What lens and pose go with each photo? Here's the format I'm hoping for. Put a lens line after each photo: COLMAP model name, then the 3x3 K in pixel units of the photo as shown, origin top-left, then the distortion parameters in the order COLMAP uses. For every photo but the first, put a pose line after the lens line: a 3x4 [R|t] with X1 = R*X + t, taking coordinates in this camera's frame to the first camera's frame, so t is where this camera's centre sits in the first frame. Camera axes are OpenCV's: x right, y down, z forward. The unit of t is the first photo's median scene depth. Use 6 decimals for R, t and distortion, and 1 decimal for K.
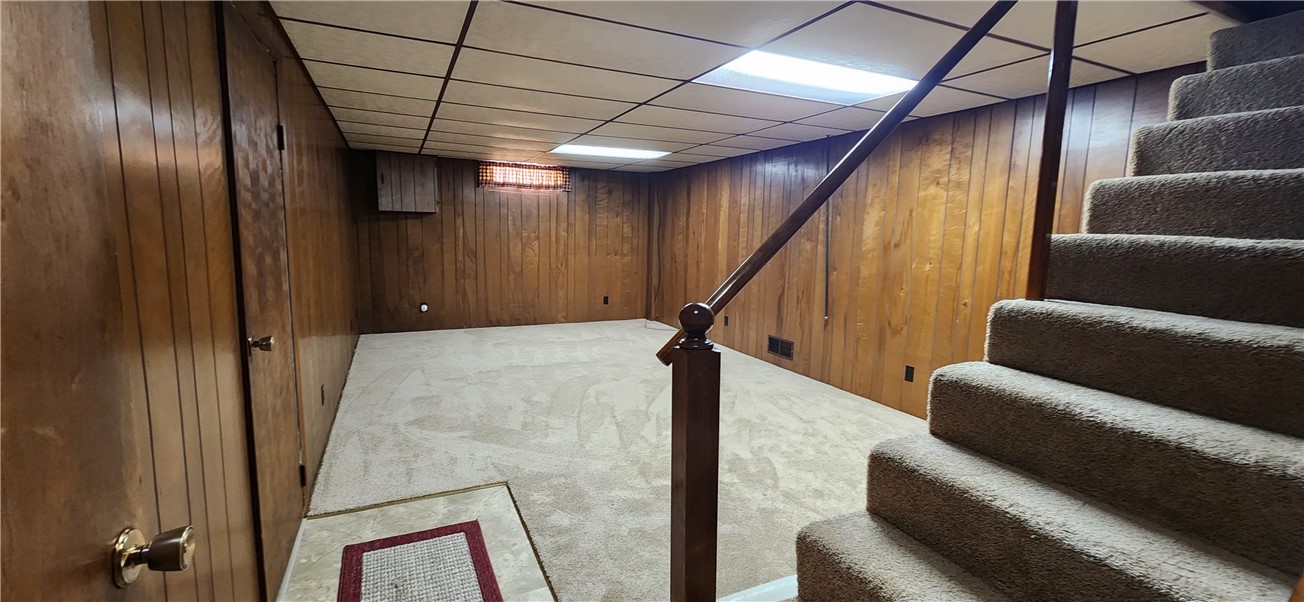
lens RADIAL K [[531.6, 0, 650.0], [0, 531.6, 300.1], [0, 0, 1]] dist [0.000068, -0.001551]
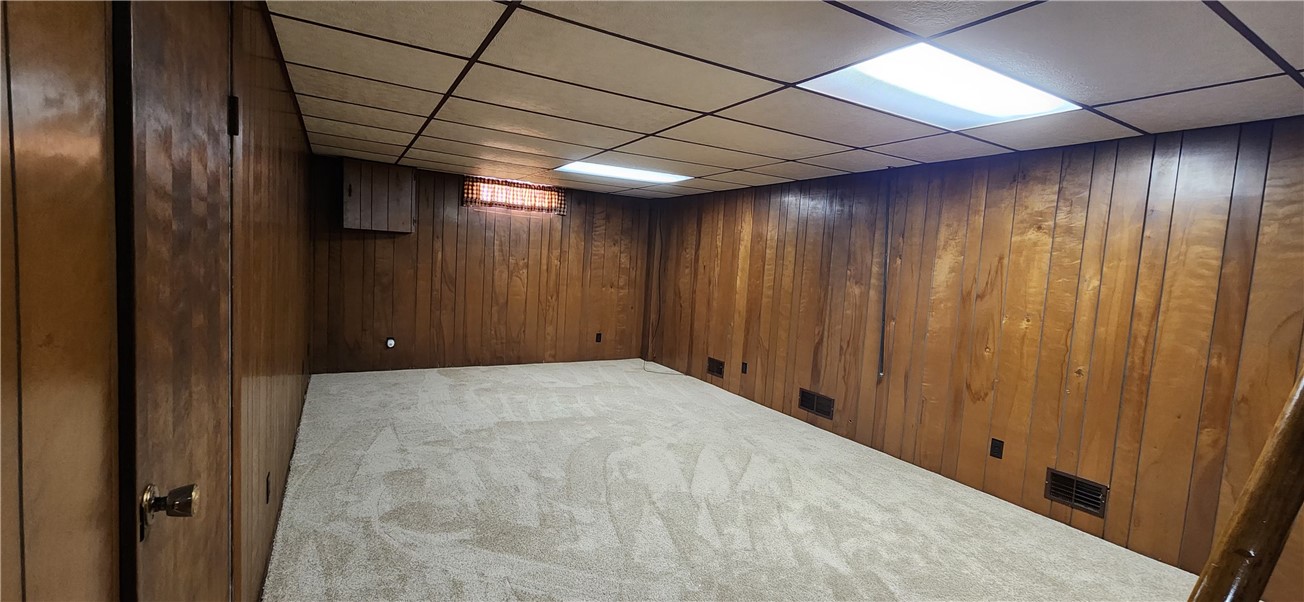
lens RADIAL K [[531.6, 0, 650.8], [0, 531.6, 300.4], [0, 0, 1]] dist [0.000068, -0.001551]
pose [[0.996039, 0.032269, 0.082852, -0.131667], [-0.028297, 0.998413, -0.048684, -0.038030], [-0.084292, 0.046147, 0.995372, 0.182186]]
